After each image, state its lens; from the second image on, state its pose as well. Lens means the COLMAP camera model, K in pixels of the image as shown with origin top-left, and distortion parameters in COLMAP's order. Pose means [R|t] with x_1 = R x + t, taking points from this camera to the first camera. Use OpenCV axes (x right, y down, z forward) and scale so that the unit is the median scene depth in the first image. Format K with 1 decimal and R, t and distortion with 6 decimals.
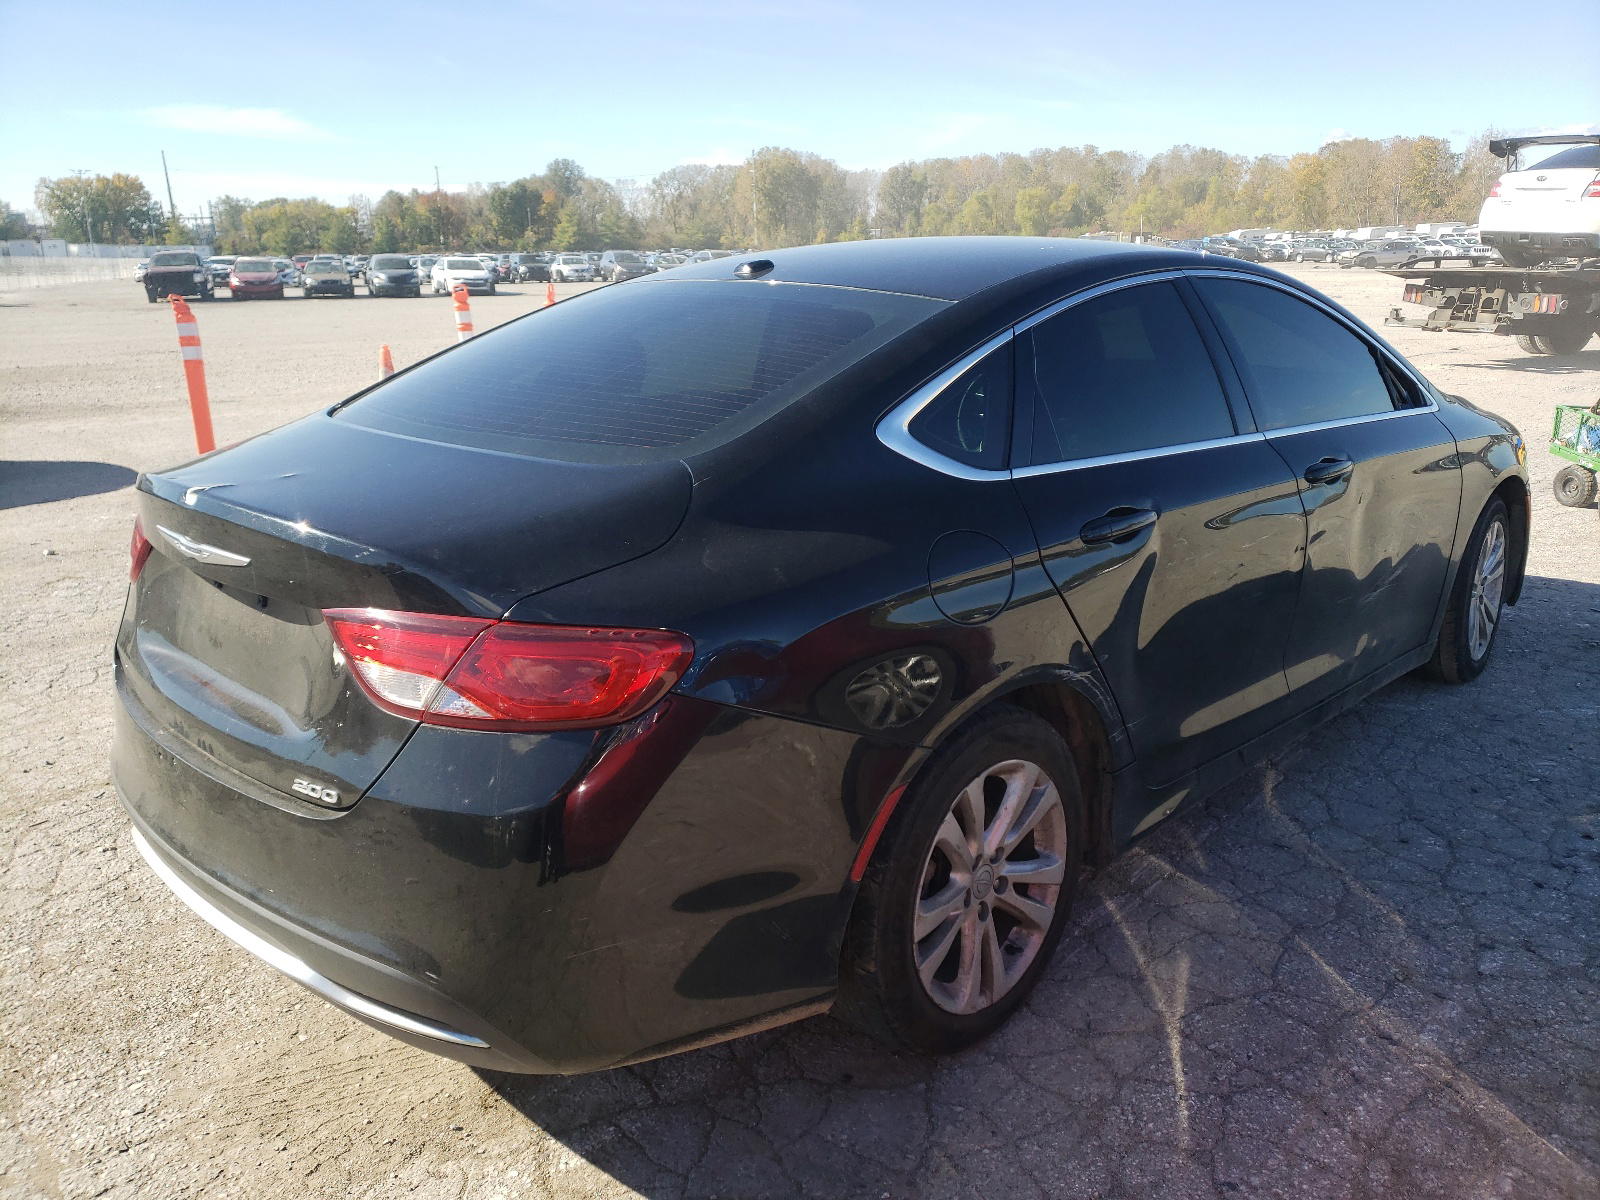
lens RADIAL K [[1196.5, 0, 800.0], [0, 1196.5, 600.0], [0, 0, 1]] dist [0.026177, 0.002011]
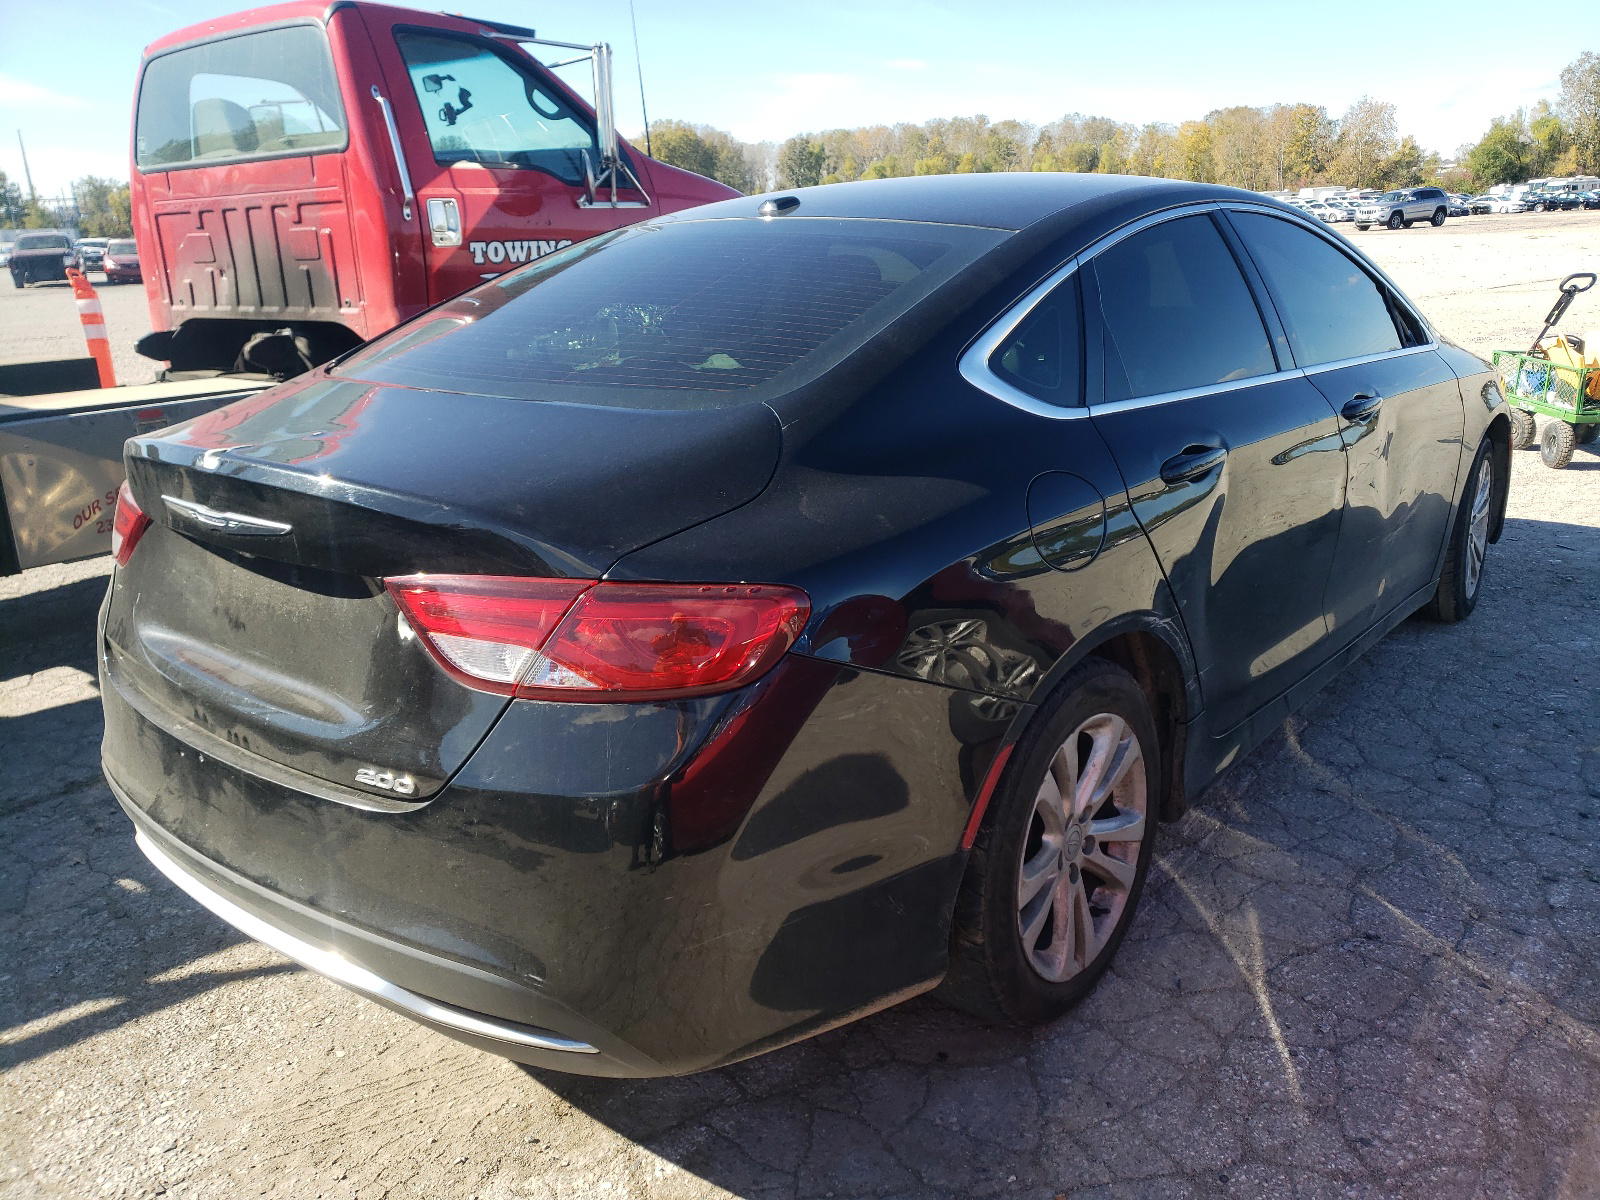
lens RADIAL K [[1193.1, 0, 800.0], [0, 1193.1, 600.0], [0, 0, 1]] dist [0.030046, -0.006673]
pose [[0.996222, -0.040748, 0.076687, -0.127081], [0.039238, 0.999007, 0.021095, 0.013966], [-0.077470, -0.018006, 0.996832, 0.072822]]
